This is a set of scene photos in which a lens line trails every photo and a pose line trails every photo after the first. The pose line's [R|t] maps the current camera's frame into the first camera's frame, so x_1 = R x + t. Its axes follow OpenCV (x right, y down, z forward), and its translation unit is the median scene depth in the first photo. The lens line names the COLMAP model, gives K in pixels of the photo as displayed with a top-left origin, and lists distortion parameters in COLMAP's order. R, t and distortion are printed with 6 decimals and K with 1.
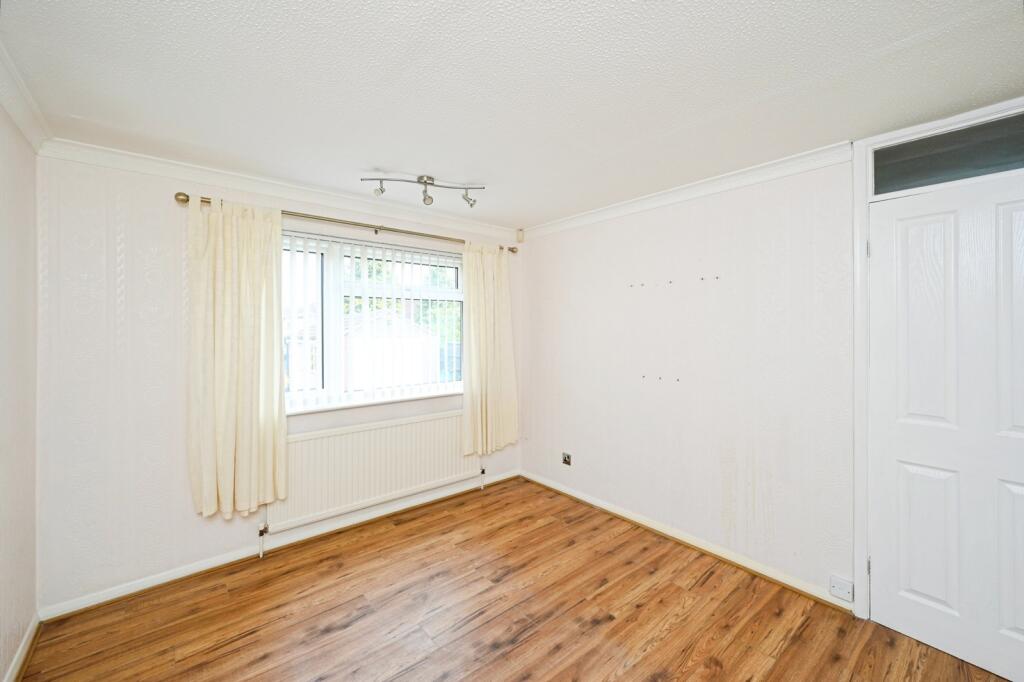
lens RADIAL K [[419.0, 0, 513.0], [0, 419.0, 331.4], [0, 0, 1]] dist [-0.009562, 0.000395]
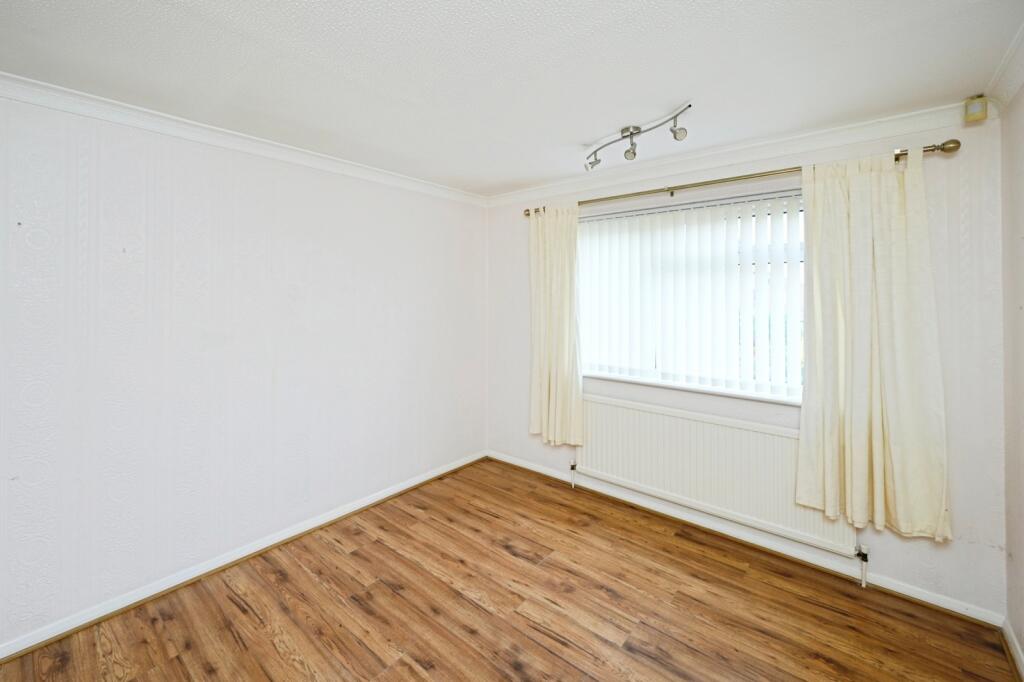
lens RADIAL K [[419.0, 0, 485.9], [0, 419.0, 292.9], [0, 0, 1]] dist [-0.009562, 0.000395]
pose [[0.139306, -0.006280, -0.990230, 0.600135], [-0.014186, 0.999865, -0.008337, -0.016947], [0.990148, 0.015208, 0.139198, 0.585787]]
